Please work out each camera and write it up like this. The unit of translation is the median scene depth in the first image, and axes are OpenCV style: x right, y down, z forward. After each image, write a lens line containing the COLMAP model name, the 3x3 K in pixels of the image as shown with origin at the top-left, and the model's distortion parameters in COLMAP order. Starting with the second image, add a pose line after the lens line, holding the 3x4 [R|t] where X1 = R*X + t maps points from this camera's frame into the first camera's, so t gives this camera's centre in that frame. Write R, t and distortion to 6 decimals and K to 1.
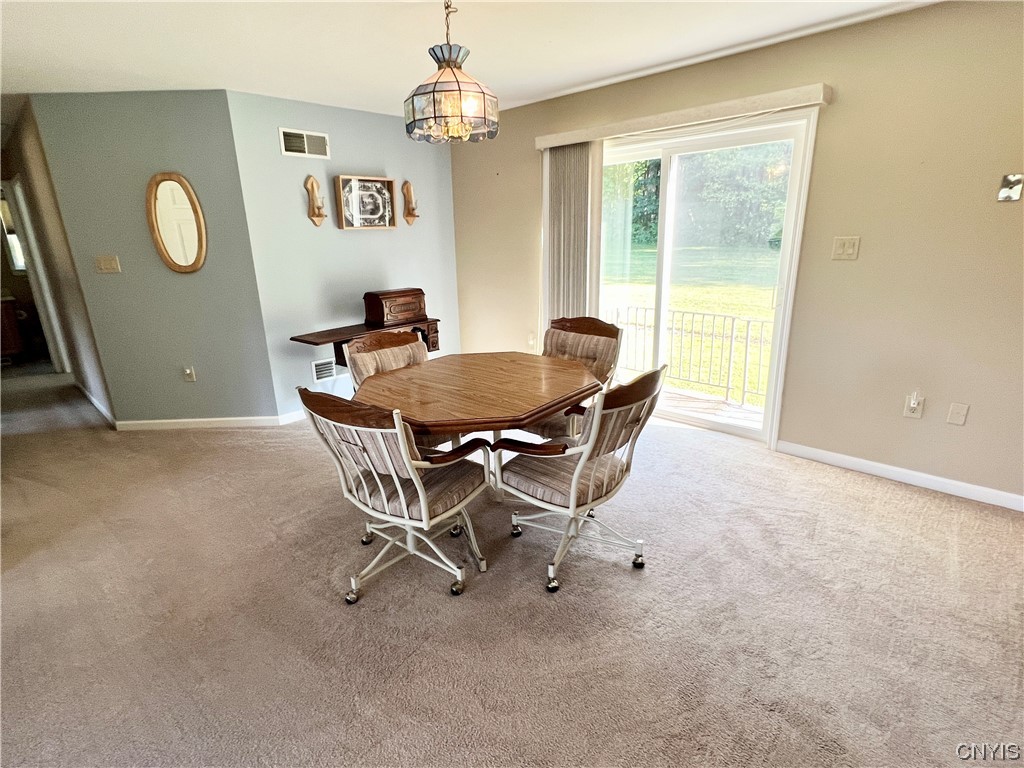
lens RADIAL K [[524.1, 0, 523.2], [0, 524.1, 392.0], [0, 0, 1]] dist [0.003151, 0.001360]
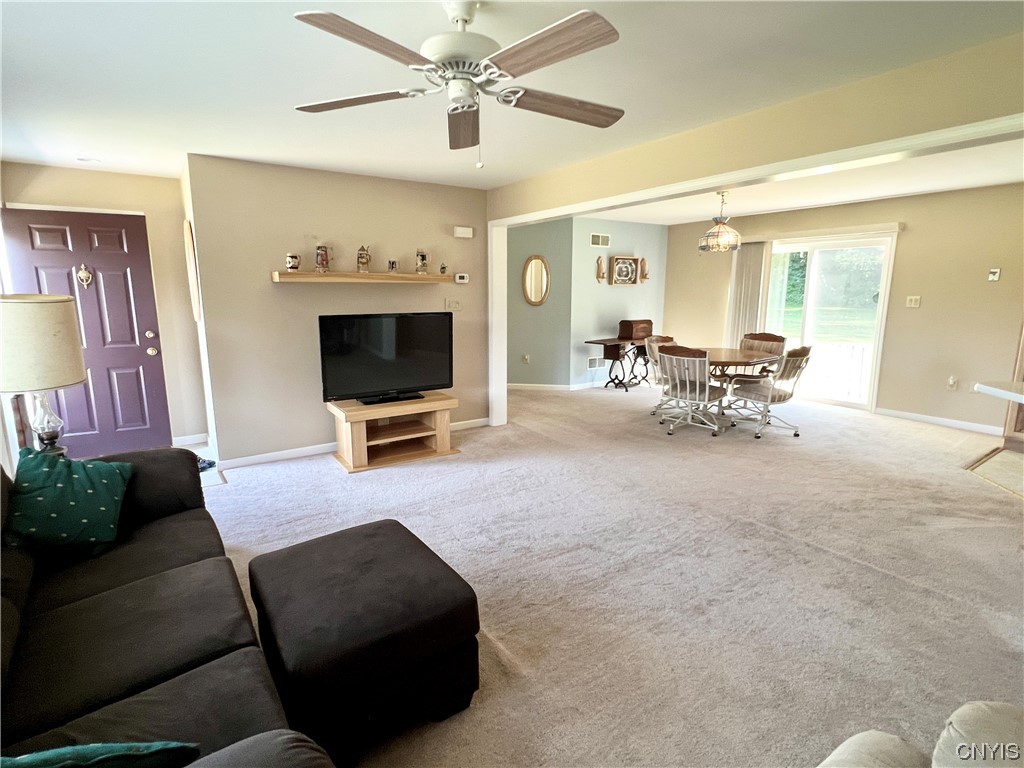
lens RADIAL K [[524.1, 0, 527.5], [0, 524.1, 383.0], [0, 0, 1]] dist [0.003151, 0.001360]
pose [[0.977752, 0.062599, -0.200207, -0.257600], [-0.085384, 0.990557, -0.107271, 0.246108], [0.191601, 0.121979, 0.973864, -0.784533]]
